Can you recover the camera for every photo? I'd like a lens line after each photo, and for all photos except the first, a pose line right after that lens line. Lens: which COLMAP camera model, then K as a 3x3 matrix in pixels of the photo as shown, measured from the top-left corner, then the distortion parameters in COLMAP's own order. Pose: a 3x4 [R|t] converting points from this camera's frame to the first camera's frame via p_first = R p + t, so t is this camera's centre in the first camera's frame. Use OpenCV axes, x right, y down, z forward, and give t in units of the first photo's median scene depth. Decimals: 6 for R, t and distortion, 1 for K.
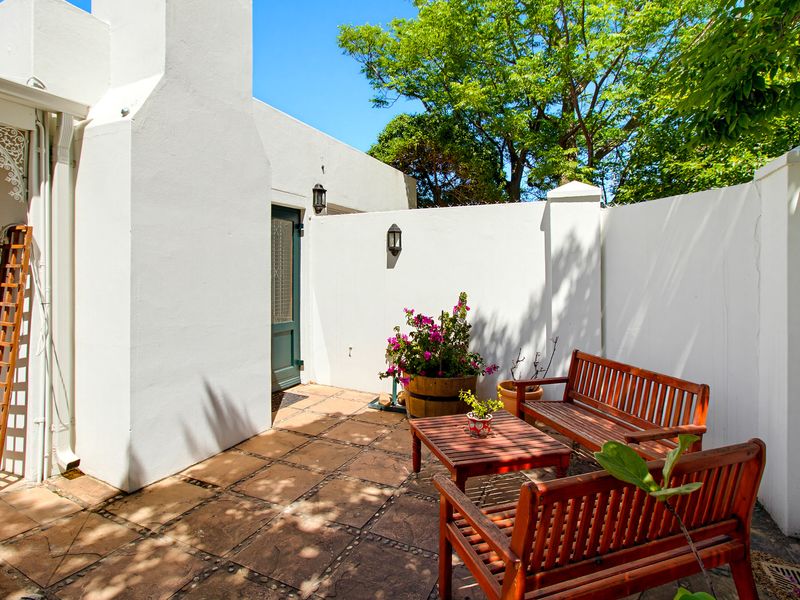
lens RADIAL K [[428.4, 0, 420.9], [0, 428.4, 270.1], [0, 0, 1]] dist [0.001716, 0.000667]
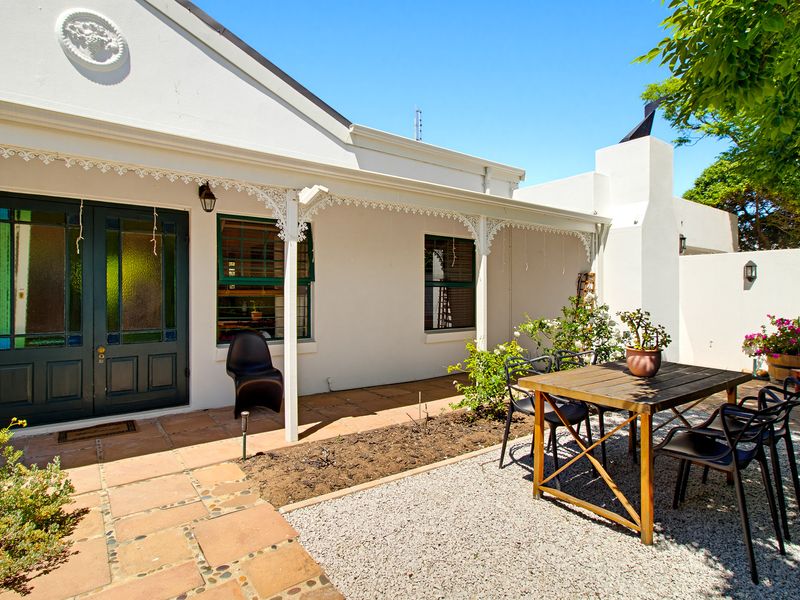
lens RADIAL K [[453.0, 0, 411.5], [0, 453.0, 294.4], [0, 0, 1]] dist [0.003553, 0.001313]
pose [[0.865707, 0.005119, -0.500524, -0.295801], [-0.002715, 0.999981, 0.005533, 0.006067], [0.500543, -0.003431, 0.865705, -0.994076]]
